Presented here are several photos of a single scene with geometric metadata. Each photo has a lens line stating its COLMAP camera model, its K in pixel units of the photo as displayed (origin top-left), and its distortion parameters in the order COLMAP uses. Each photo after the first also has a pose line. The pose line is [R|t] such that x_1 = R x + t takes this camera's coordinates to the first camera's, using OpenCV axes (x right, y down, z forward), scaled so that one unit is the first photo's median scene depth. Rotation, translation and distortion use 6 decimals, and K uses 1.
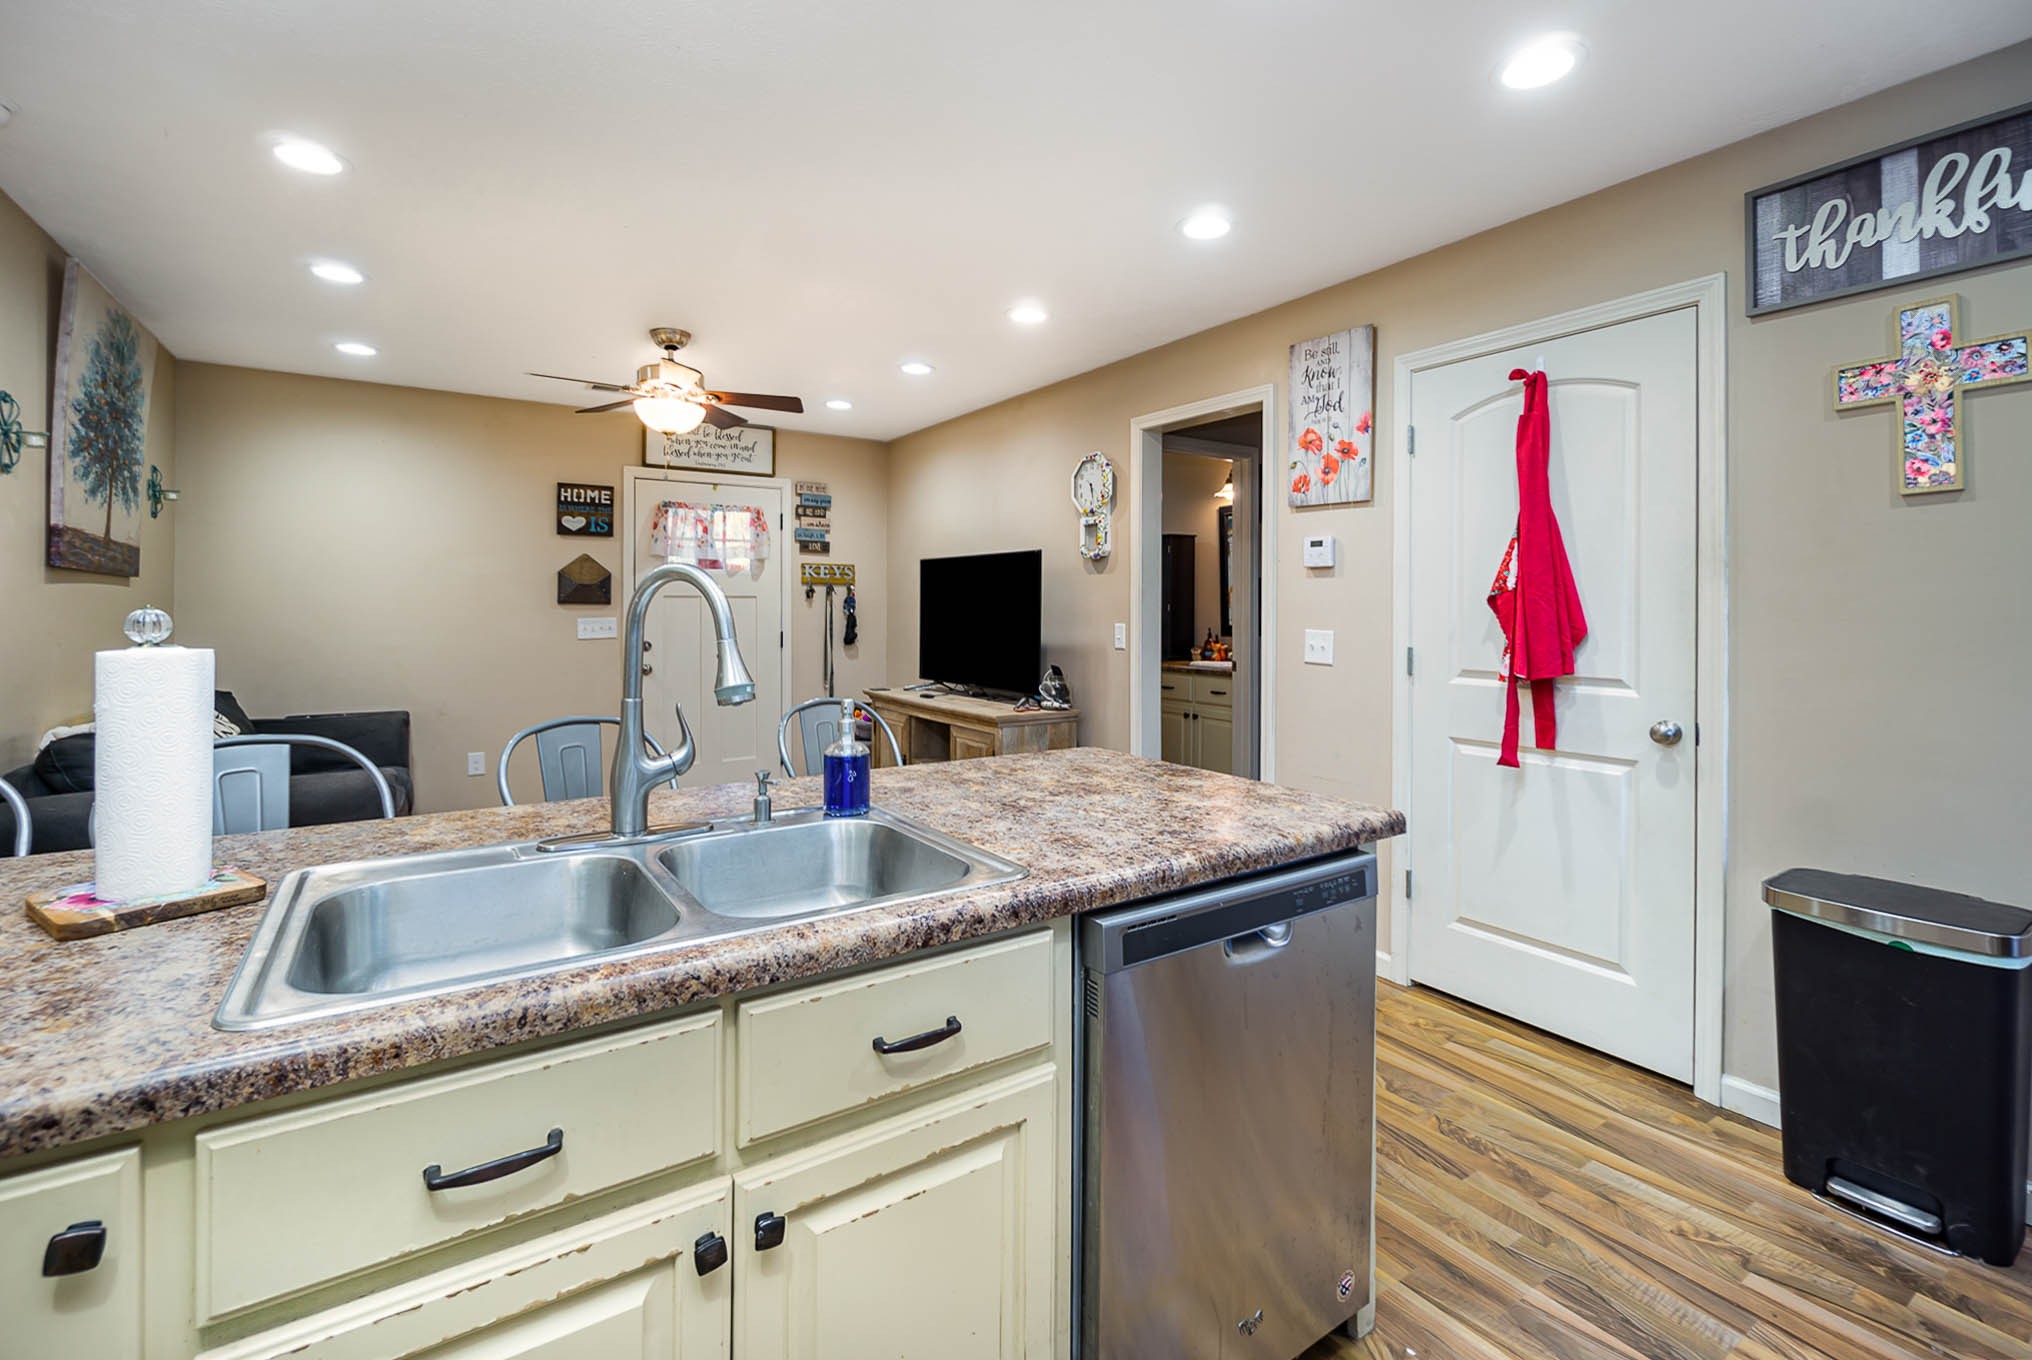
lens RADIAL K [[899.0, 0, 1020.5], [0, 899.0, 613.1], [0, 0, 1]] dist [-0.002382, -0.000415]
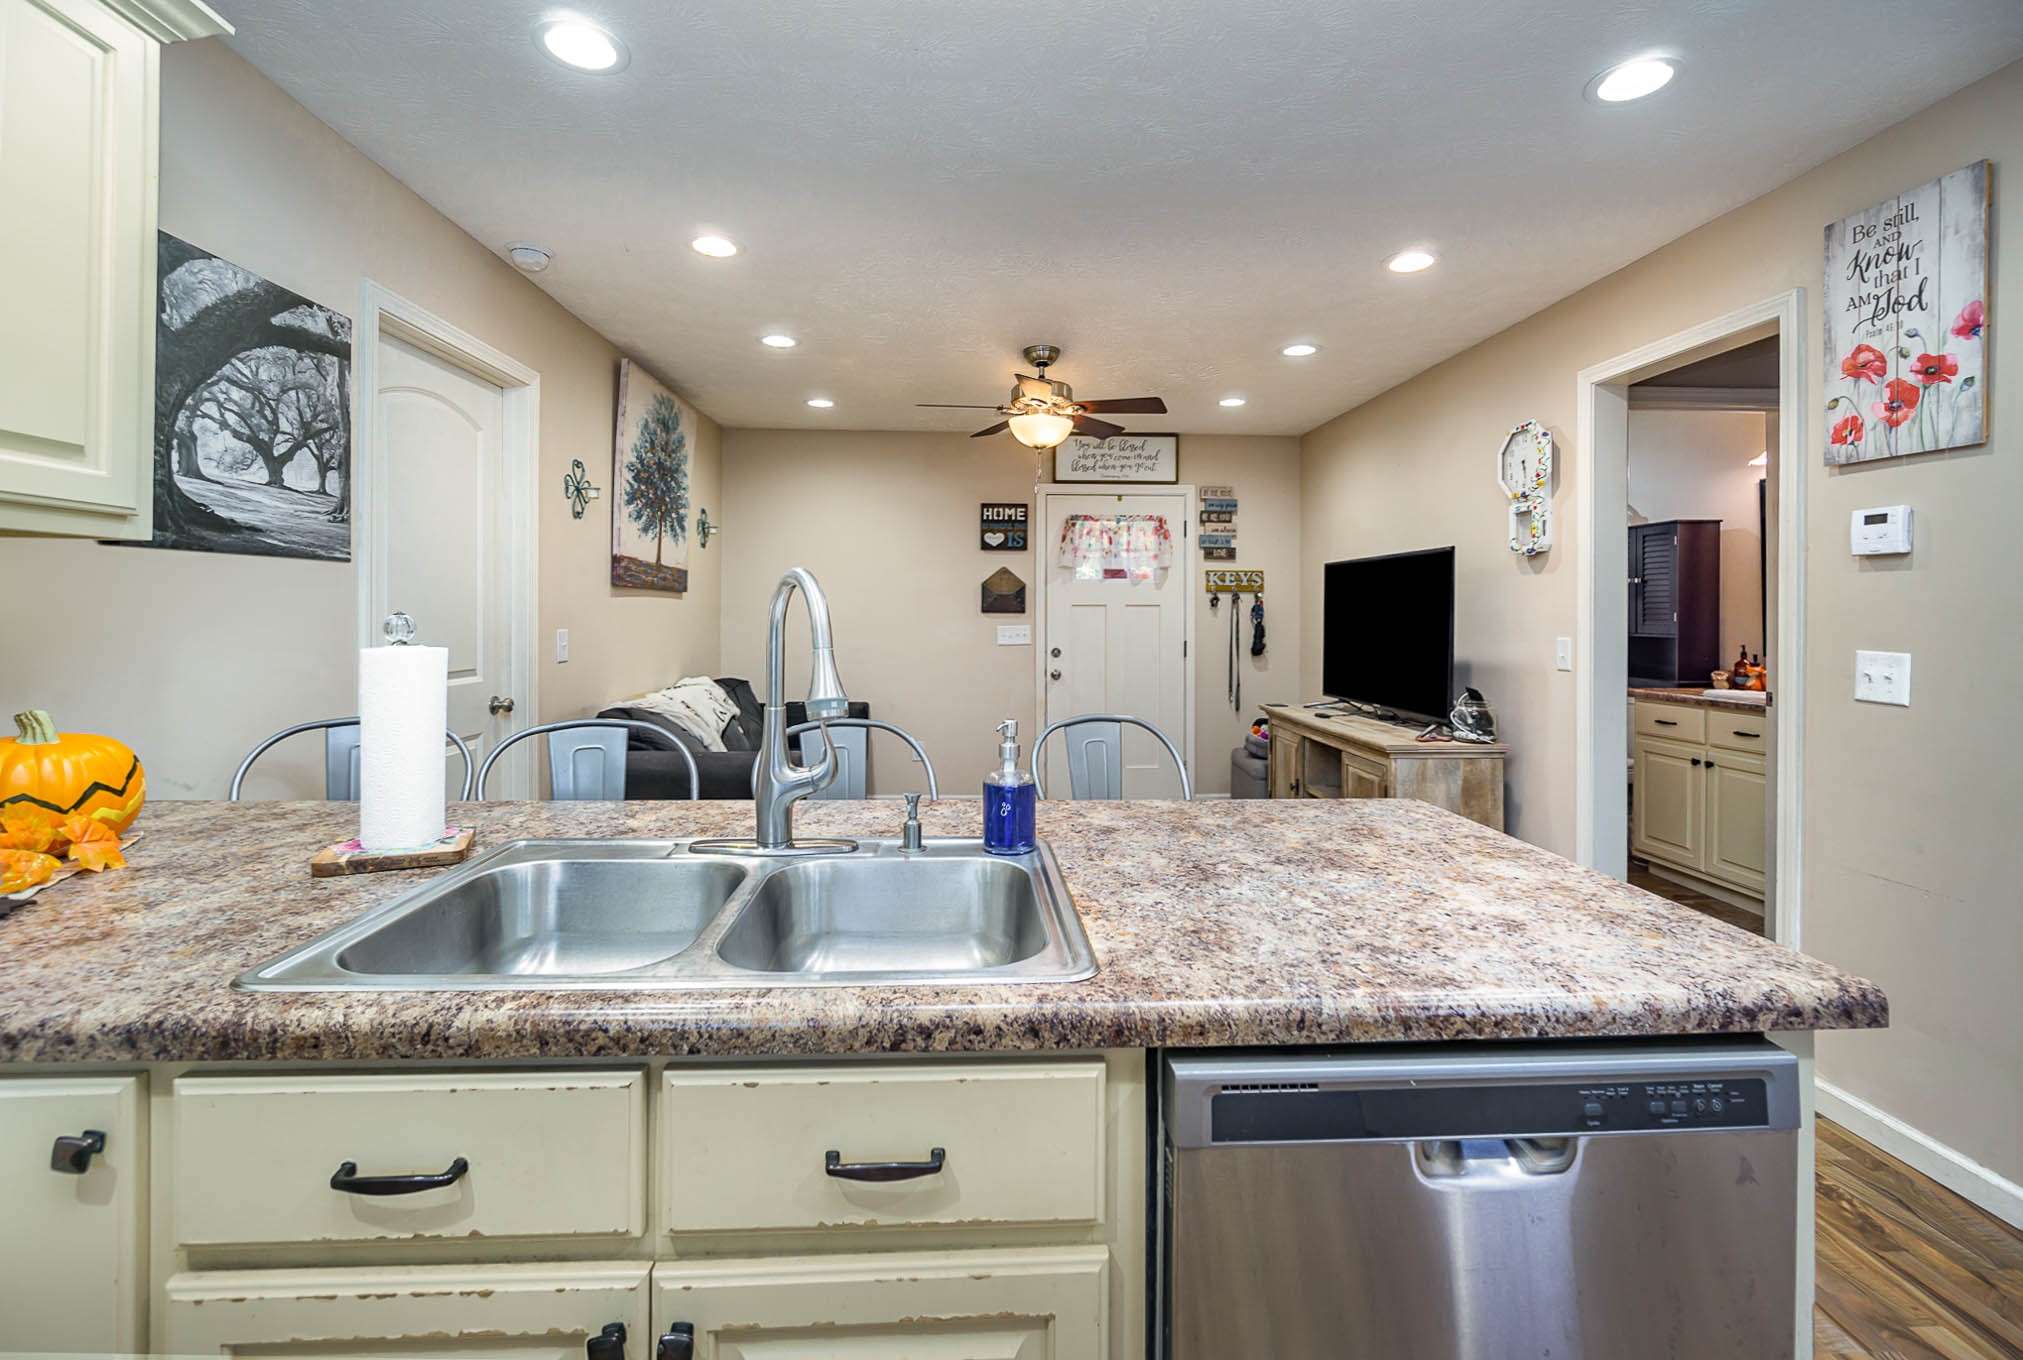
lens RADIAL K [[885.6, 0, 1004.8], [0, 885.6, 614.0], [0, 0, 1]] dist [-0.004324, -0.000149]
pose [[0.855890, 0.000547, -0.517158, 0.115280], [-0.005315, 0.999956, -0.007739, -0.000024], [0.517131, 0.009372, 0.855855, 0.121919]]
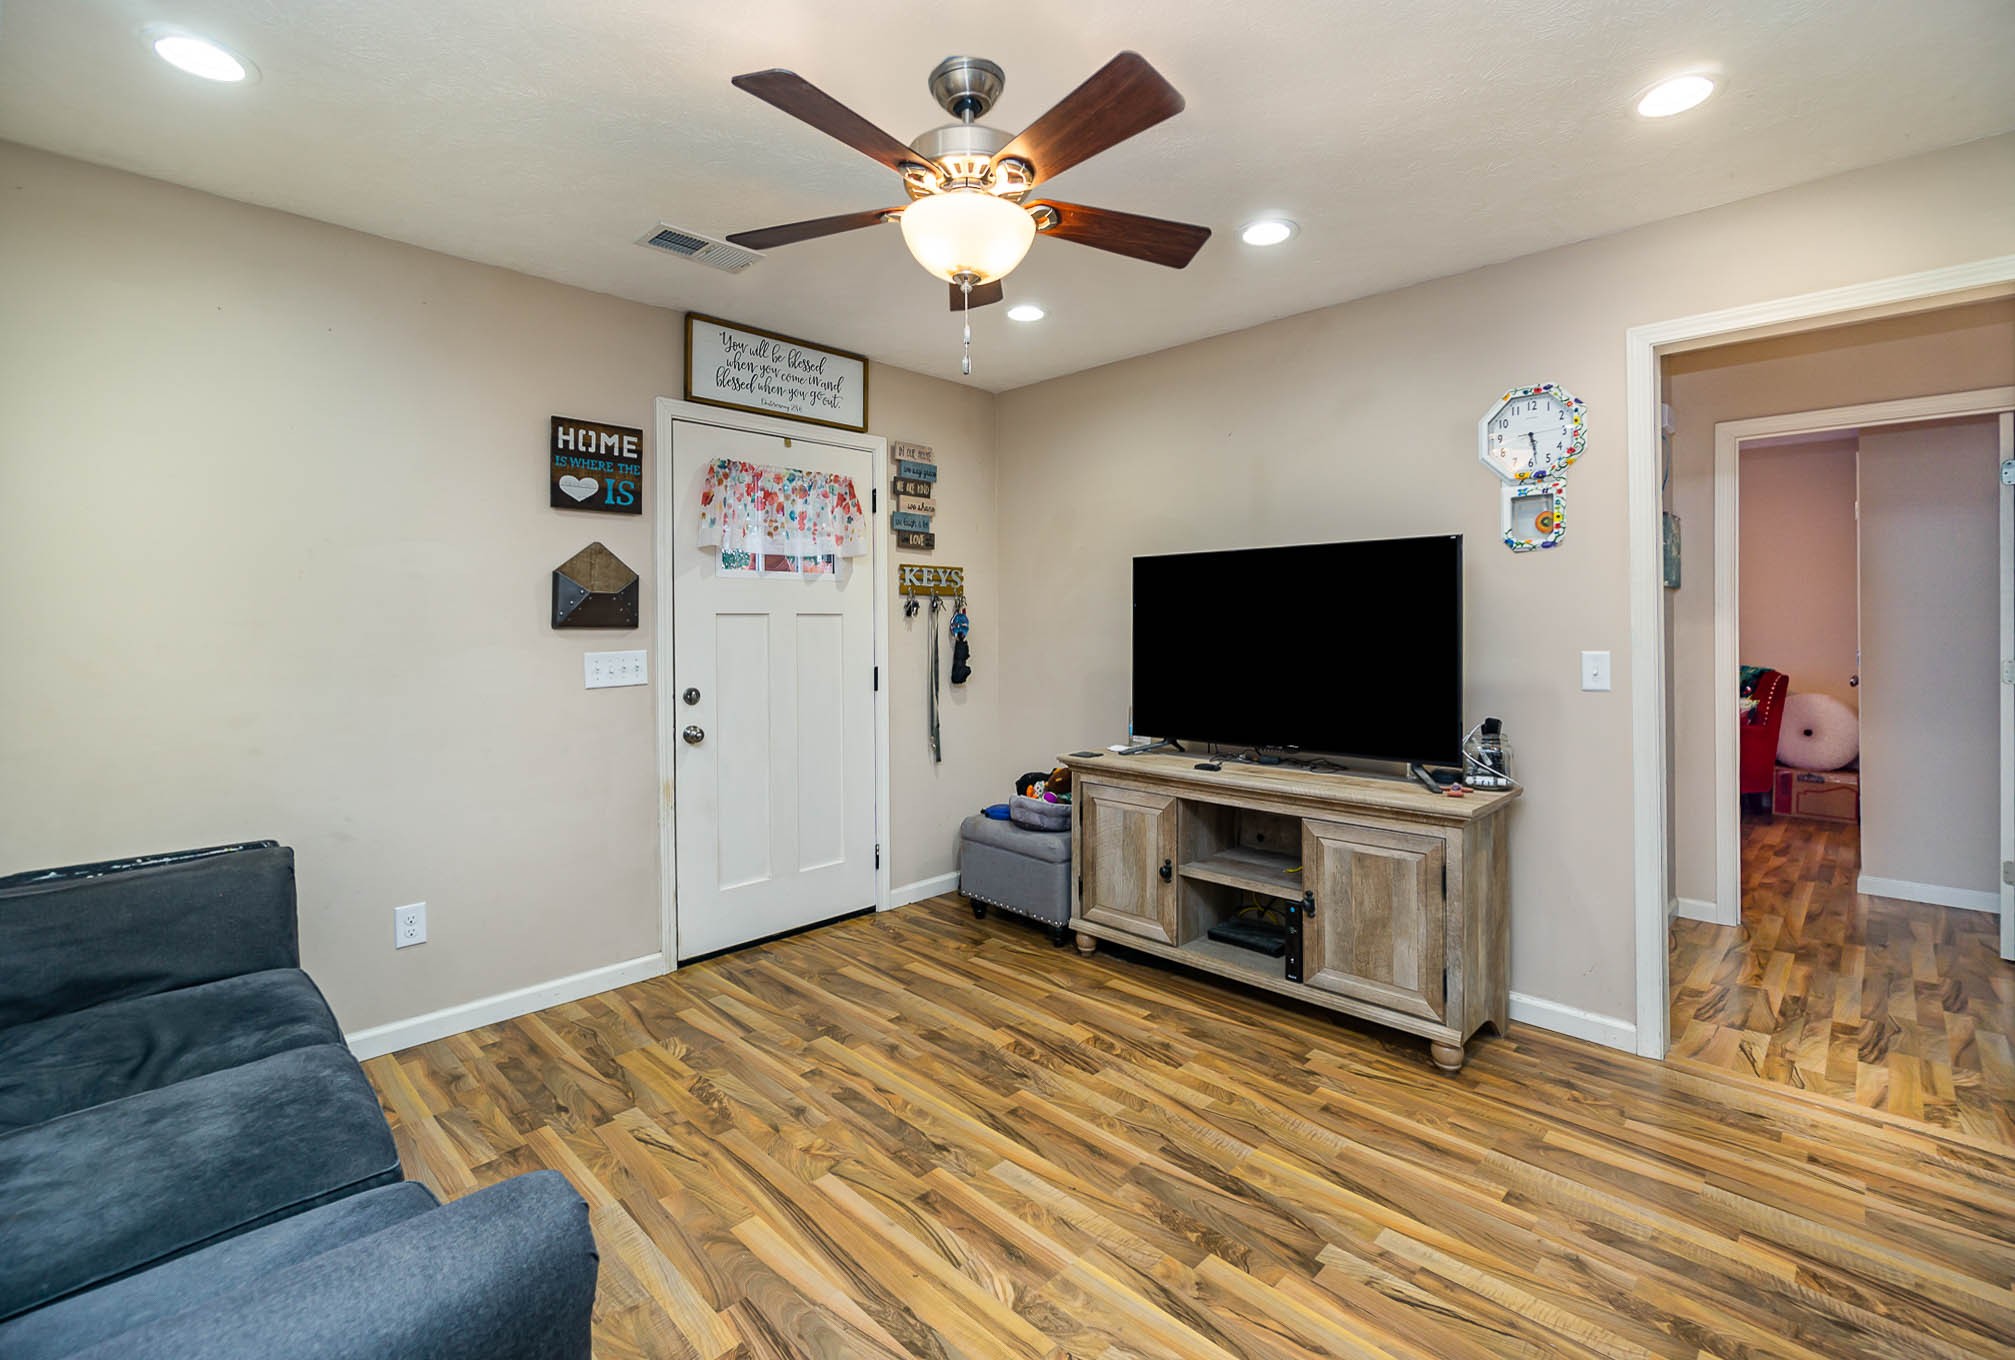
lens RADIAL K [[890.1, 0, 1015.4], [0, 890.1, 631.9], [0, 0, 1]] dist [-0.006381, 0.000196]
pose [[0.977738, -0.009887, 0.209596, -0.527652], [0.009971, 0.999950, 0.000654, -0.007881], [-0.209592, 0.001451, 0.977788, 0.586202]]
